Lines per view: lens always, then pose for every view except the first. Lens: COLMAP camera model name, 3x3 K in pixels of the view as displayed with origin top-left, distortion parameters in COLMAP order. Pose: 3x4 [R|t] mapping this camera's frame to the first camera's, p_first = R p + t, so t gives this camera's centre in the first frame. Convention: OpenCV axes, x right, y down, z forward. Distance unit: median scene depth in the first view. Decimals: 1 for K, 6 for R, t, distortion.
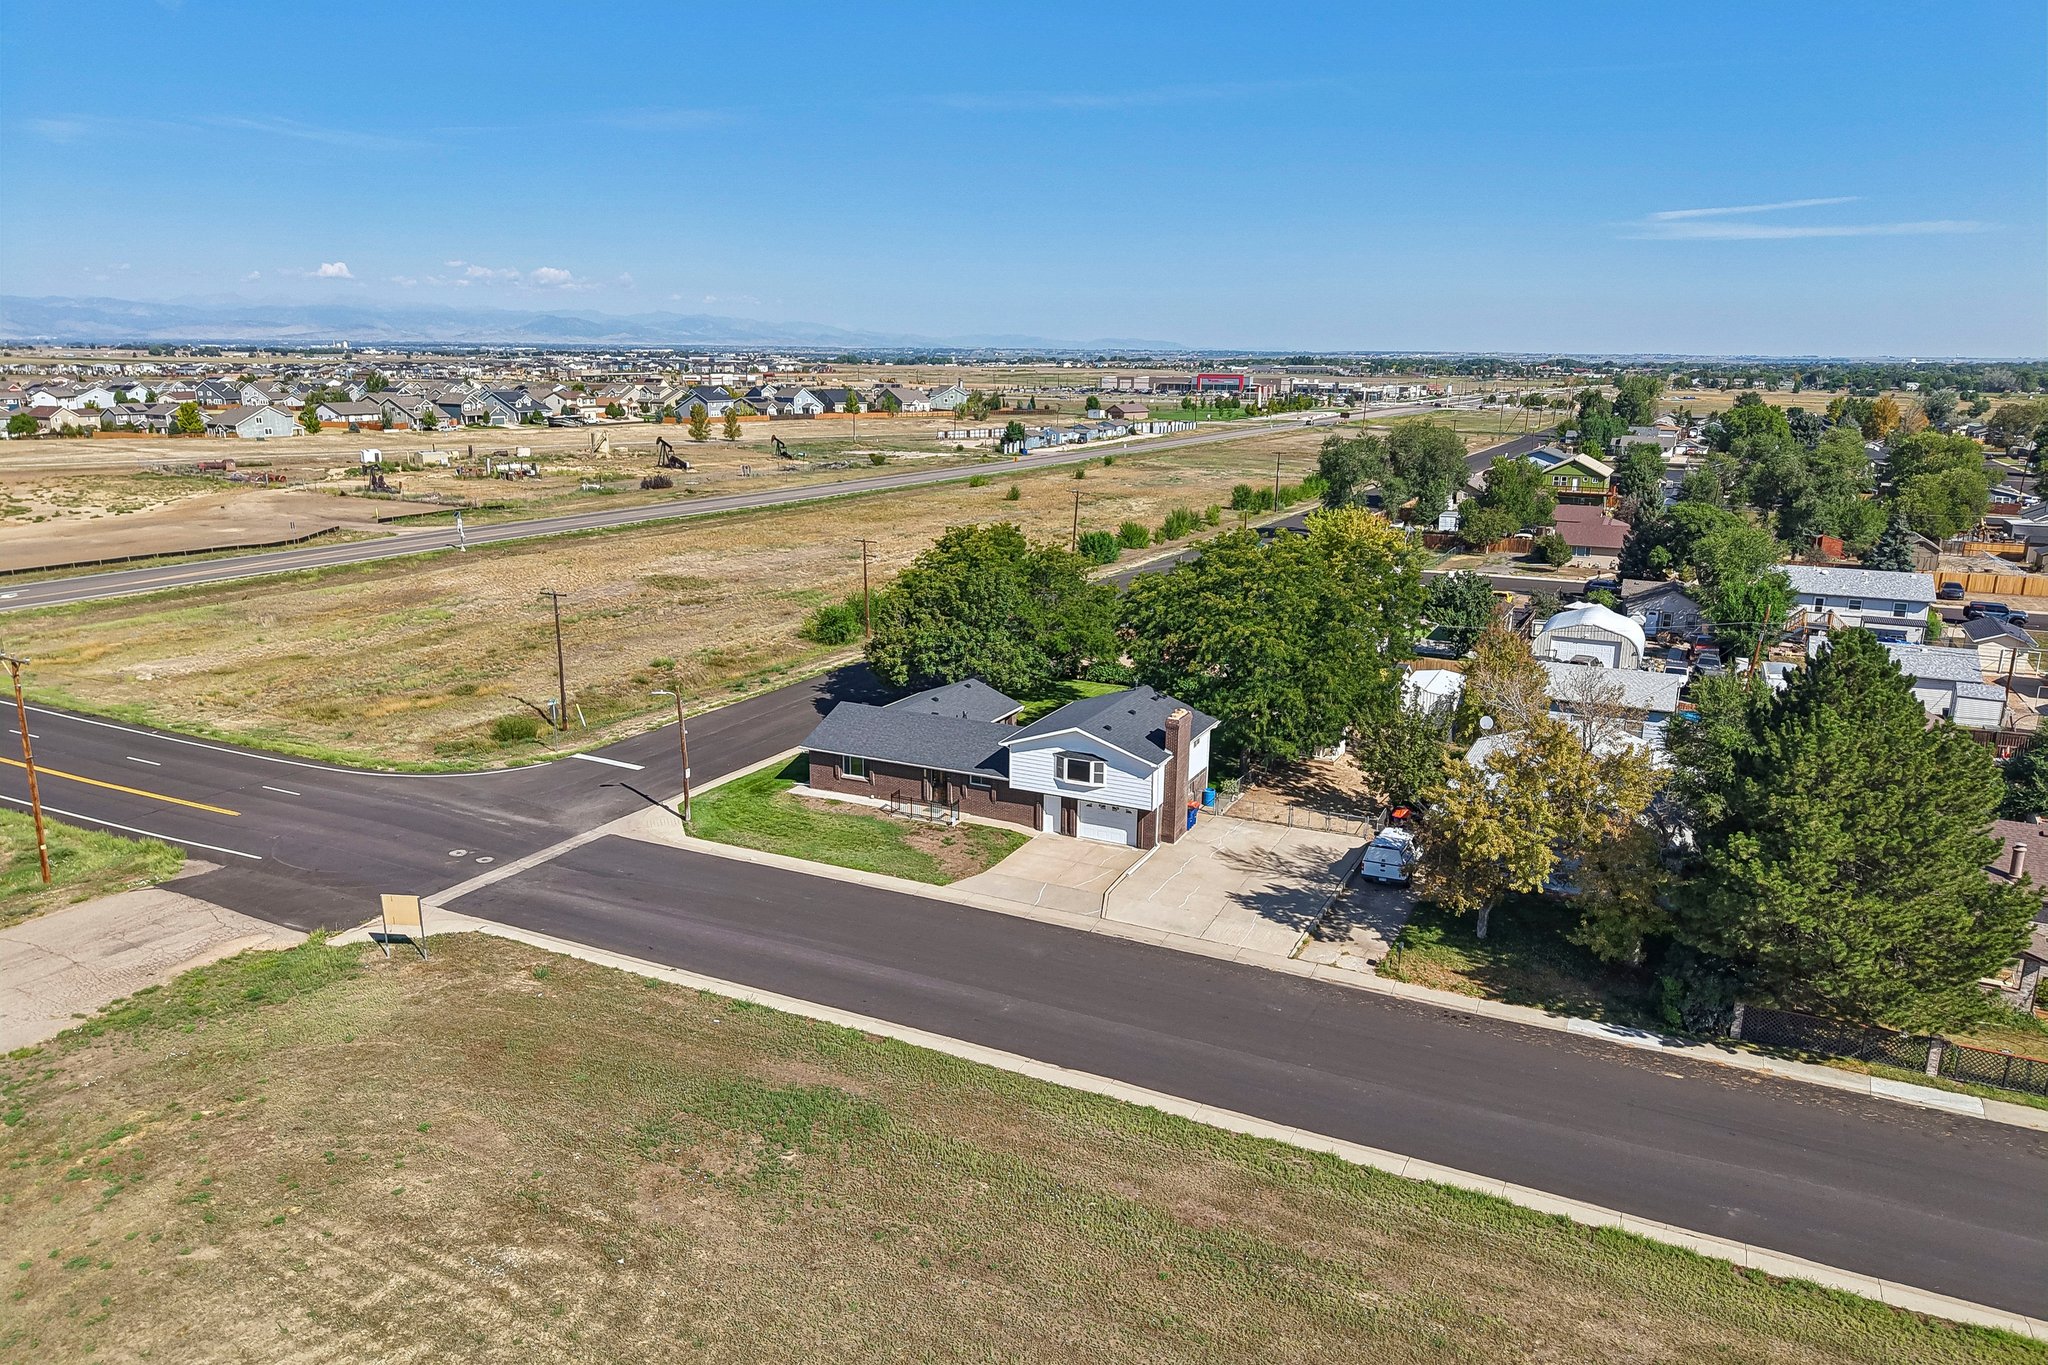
lens RADIAL K [[1370.8, 0, 1024.0], [0, 1370.8, 682.5], [0, 0, 1]] dist [0.054341, -0.069199]
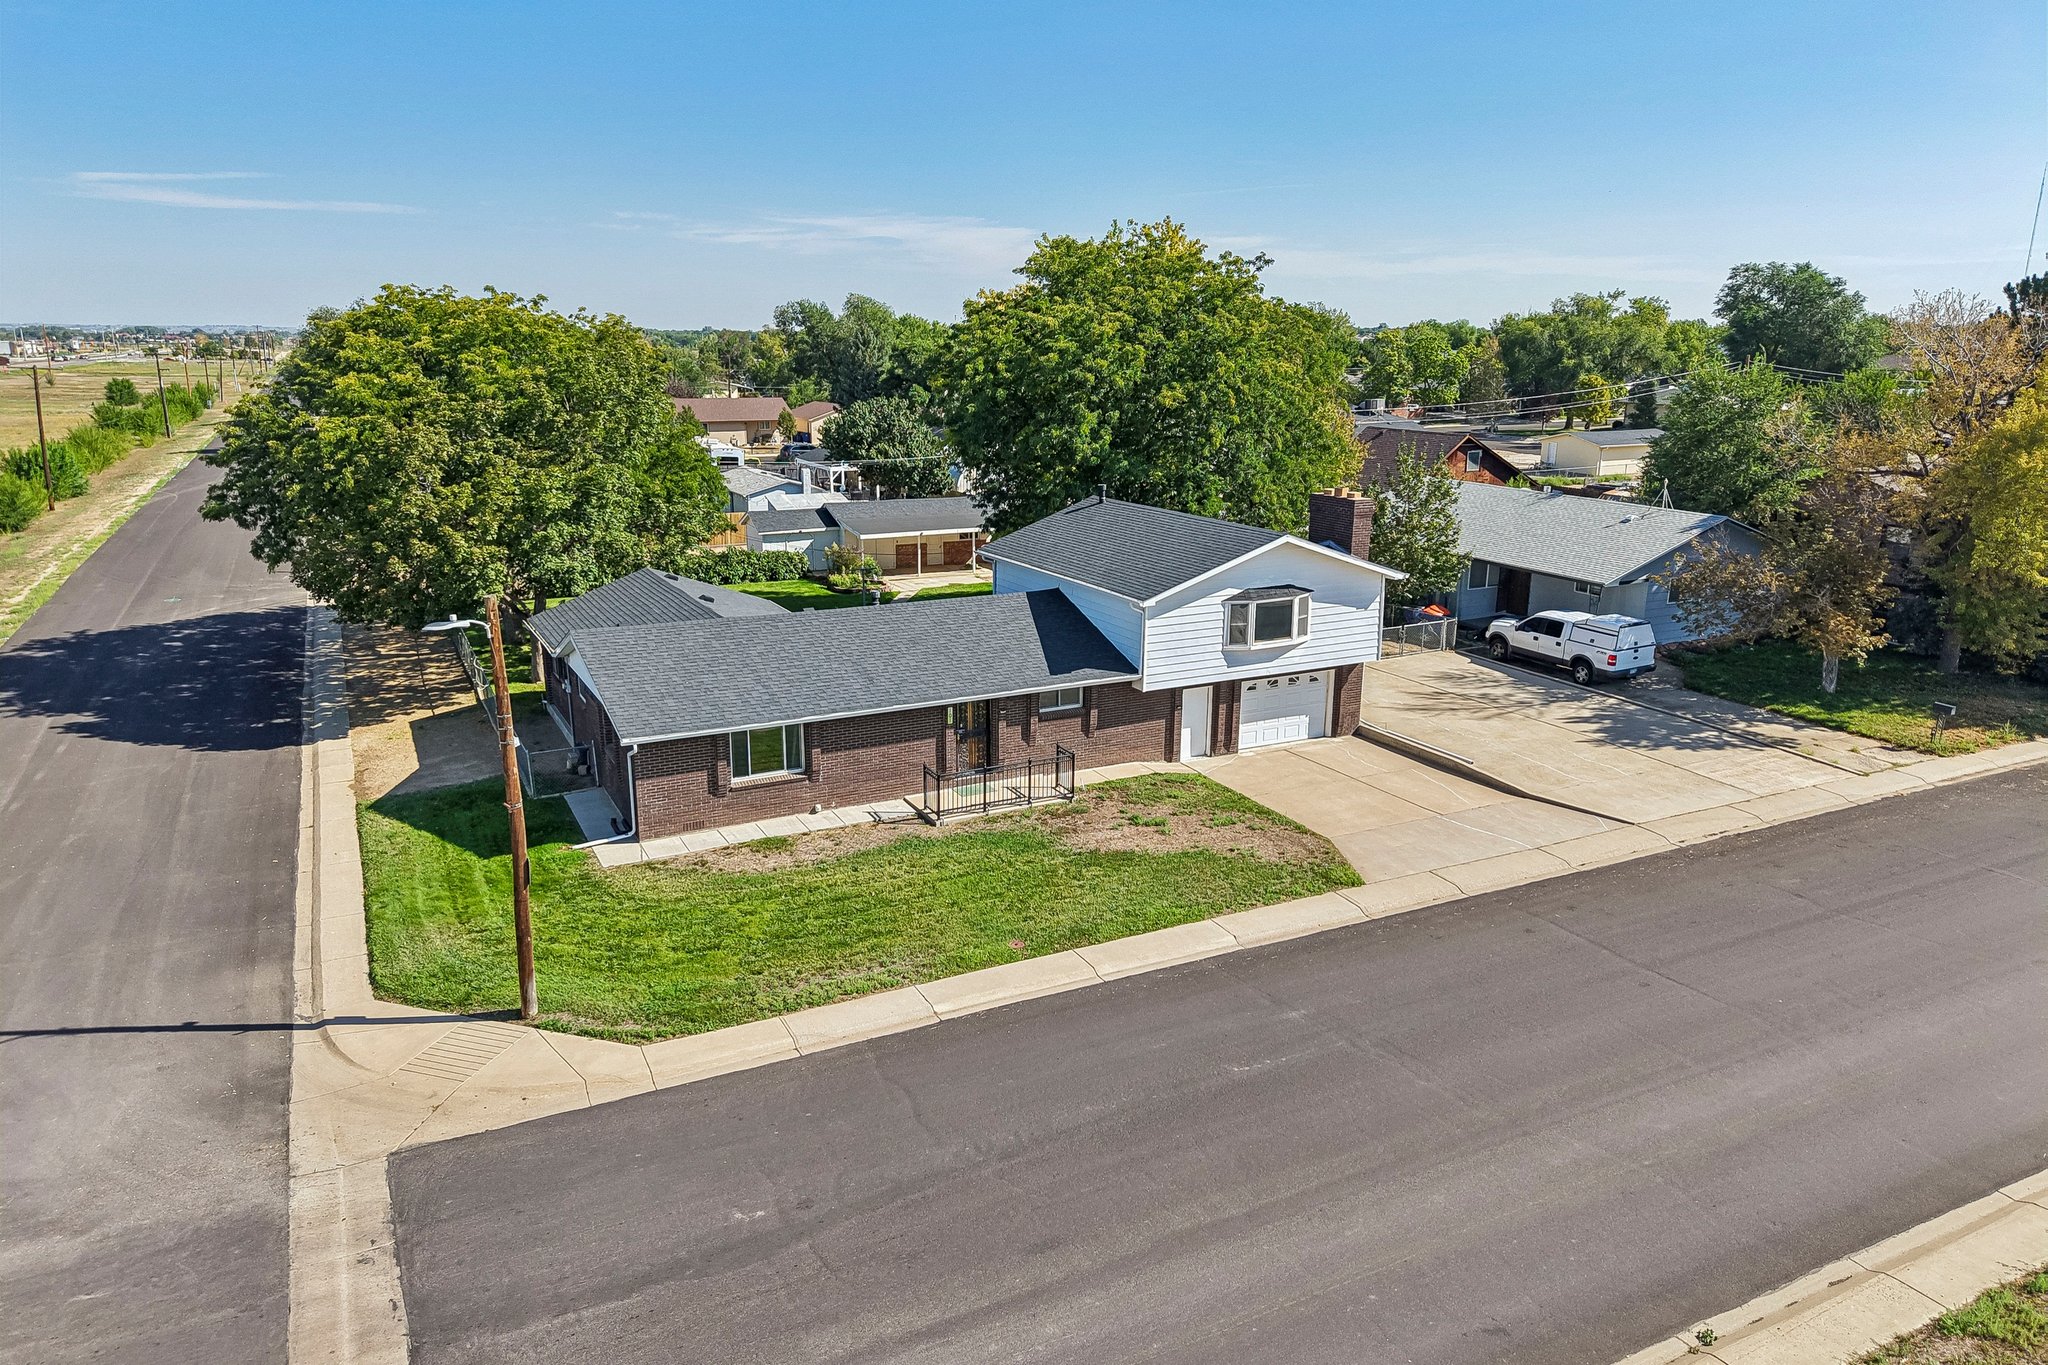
lens RADIAL K [[1365.9, 0, 1021.4], [0, 1365.9, 707.8], [0, 0, 1]] dist [0.022090, -0.022637]
pose [[0.597218, -0.218718, 0.771682, -0.410971], [0.189651, 0.973328, 0.129097, 0.009634], [-0.779335, 0.069251, 0.622769, 0.705703]]
